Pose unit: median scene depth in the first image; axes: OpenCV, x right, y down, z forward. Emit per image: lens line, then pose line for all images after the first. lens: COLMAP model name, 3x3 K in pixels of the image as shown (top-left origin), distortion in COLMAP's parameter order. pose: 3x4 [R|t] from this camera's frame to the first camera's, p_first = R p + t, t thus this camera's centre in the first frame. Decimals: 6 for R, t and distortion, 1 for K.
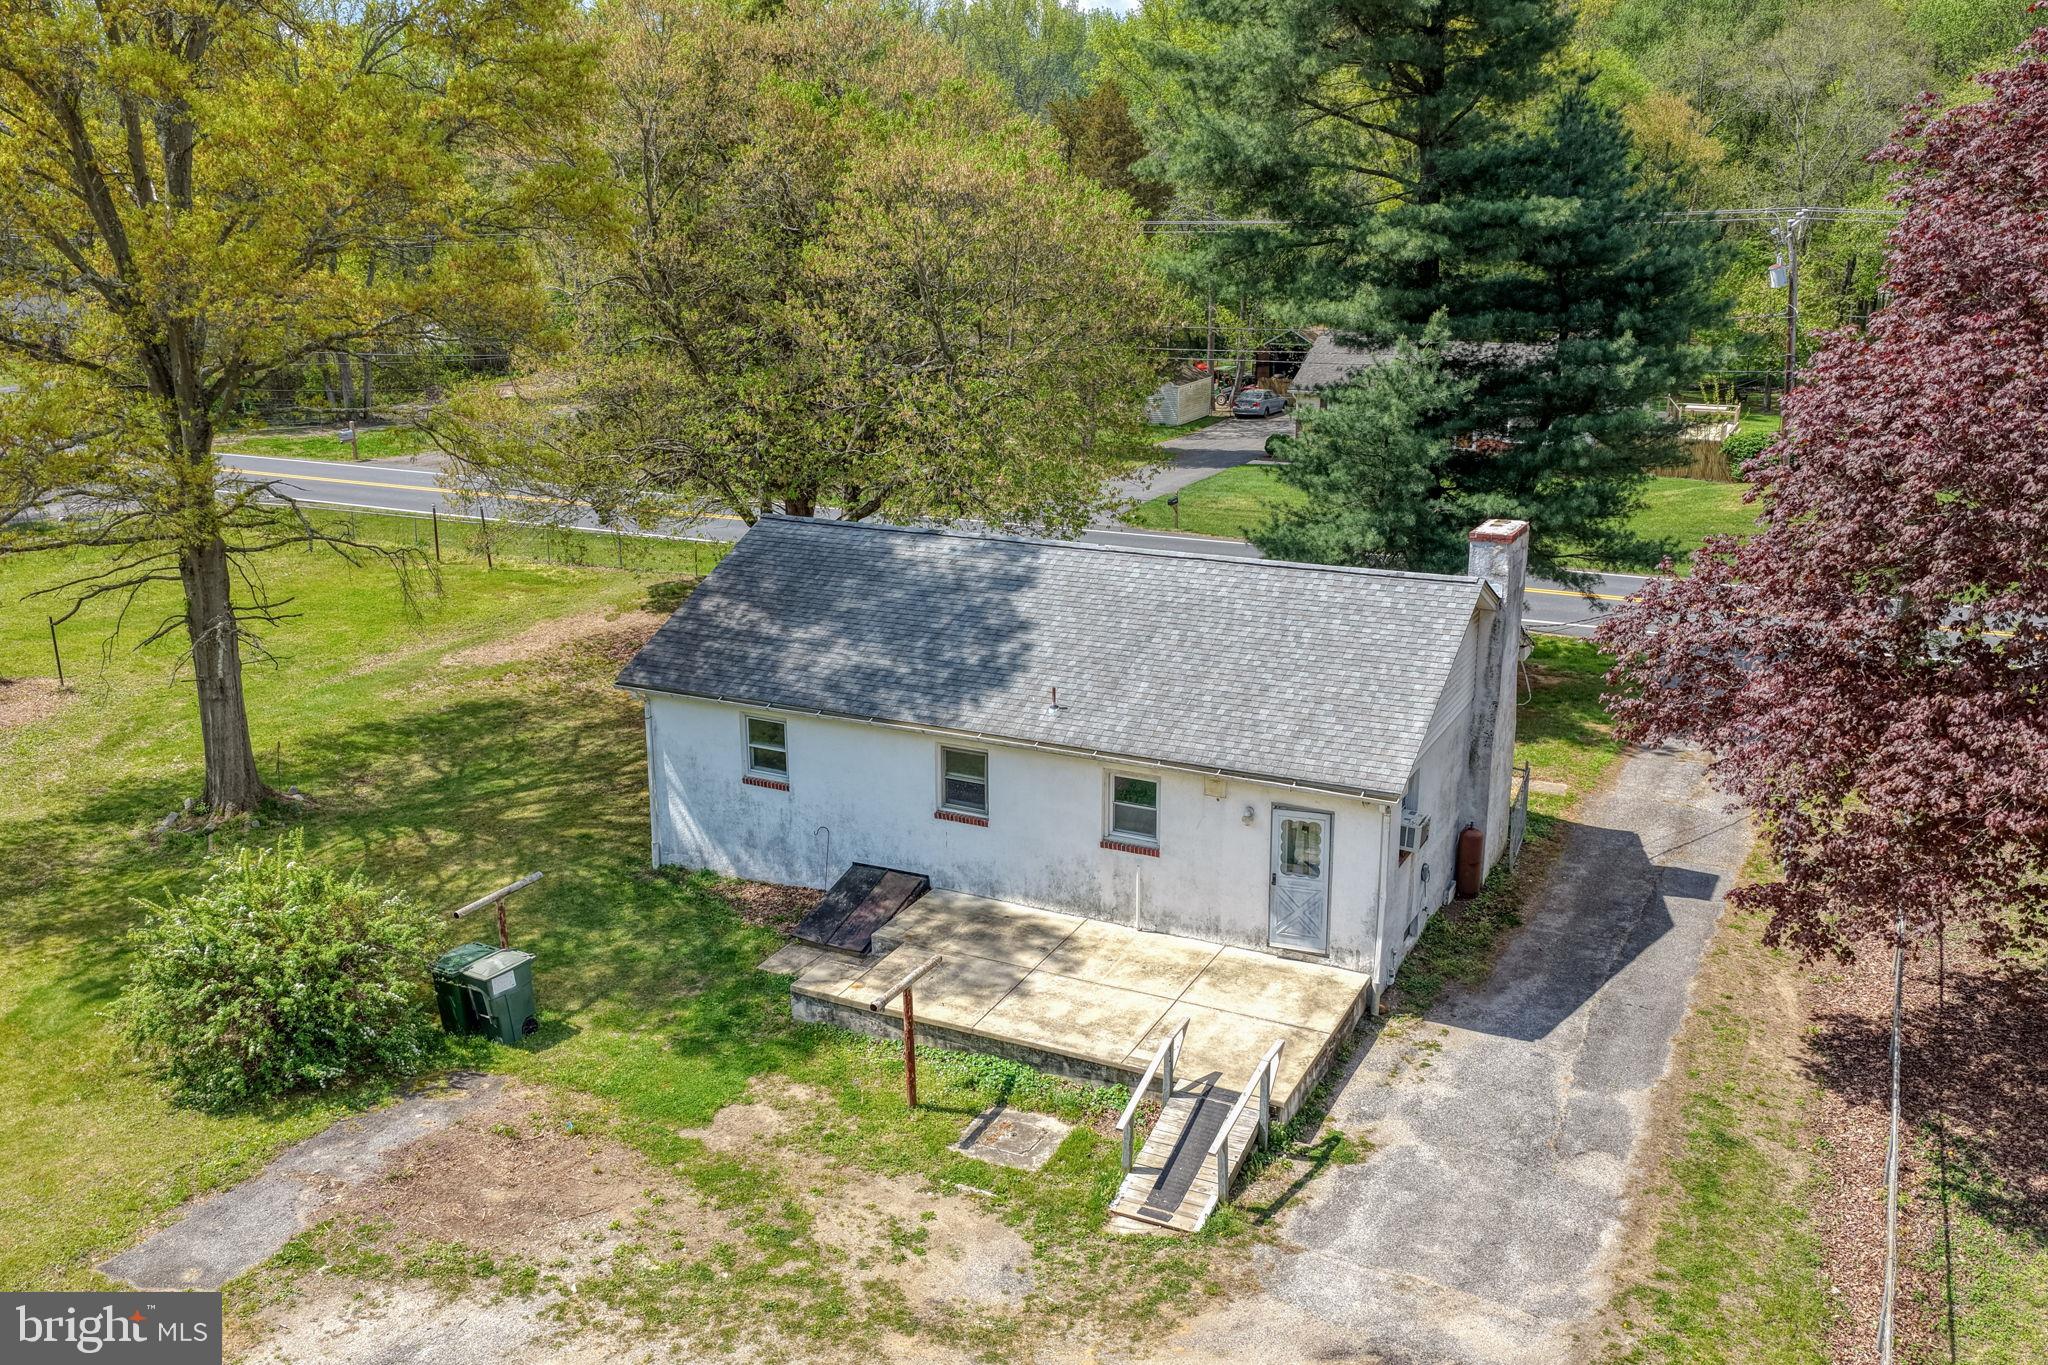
lens RADIAL K [[1696.6, 0, 1022.2], [0, 1696.6, 671.6], [0, 0, 1]] dist [-0.009087, 0.031095]
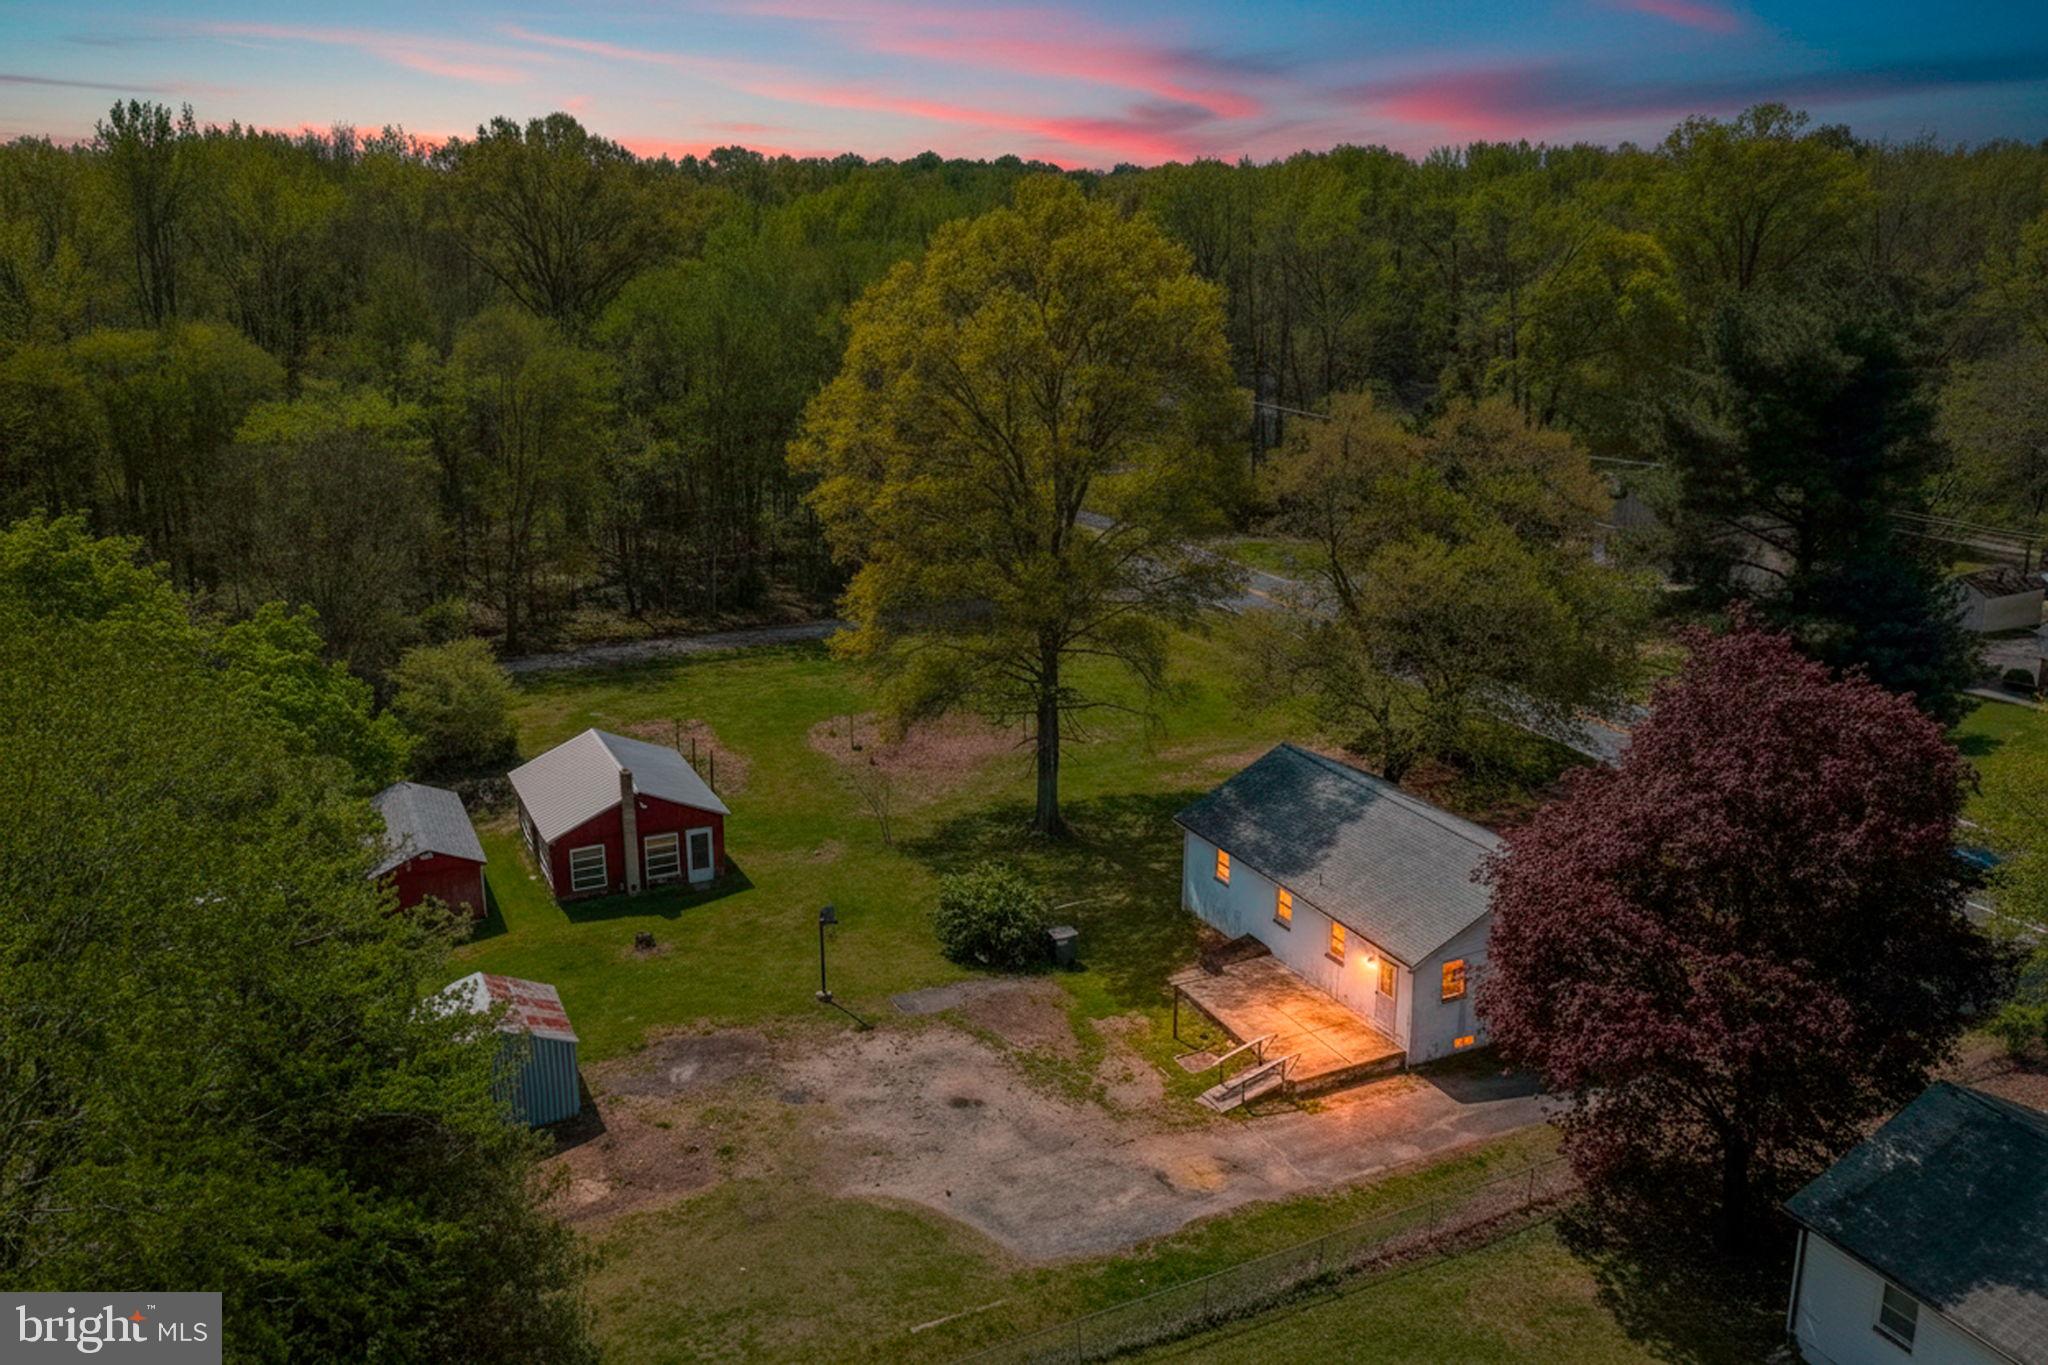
lens RADIAL K [[1696.6, 0, 1024.2], [0, 1696.6, 687.2], [0, 0, 1]] dist [-0.009087, 0.031095]
pose [[0.788849, 0.175097, -0.589117, 0.968211], [-0.166873, 0.983569, 0.068886, -0.315768], [0.591499, 0.043967, 0.805106, -0.939093]]
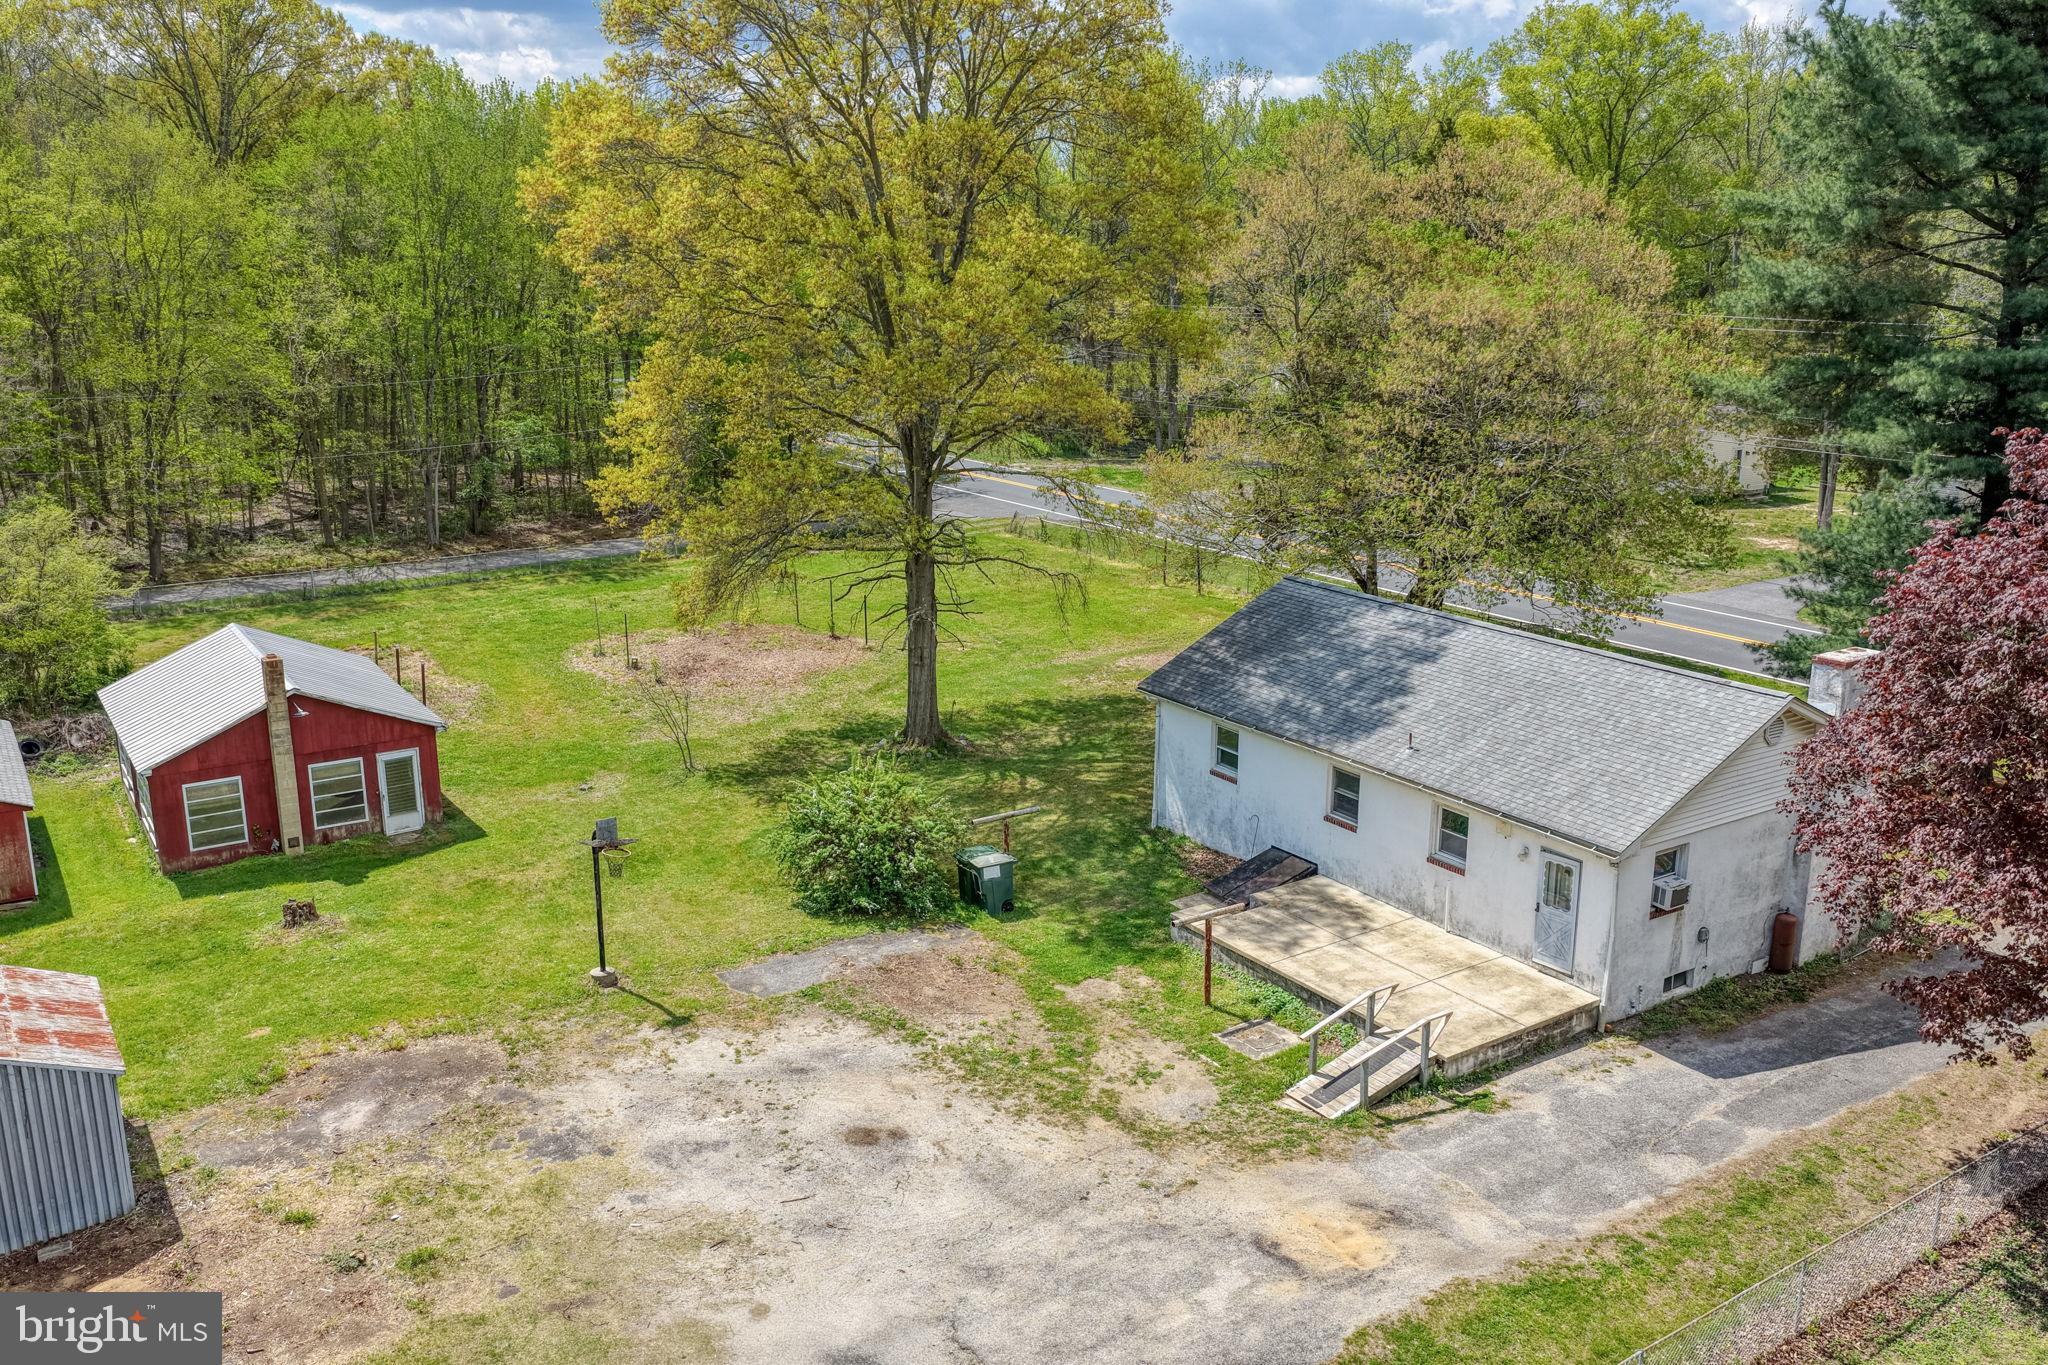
lens RADIAL K [[1696.6, 0, 1025.7], [0, 1696.6, 686.2], [0, 0, 1]] dist [-0.009087, 0.031095]
pose [[0.867726, 0.133297, -0.478835, 0.401201], [-0.138969, 0.990012, 0.023764, -0.016902], [0.477220, 0.045923, 0.877583, -0.289719]]
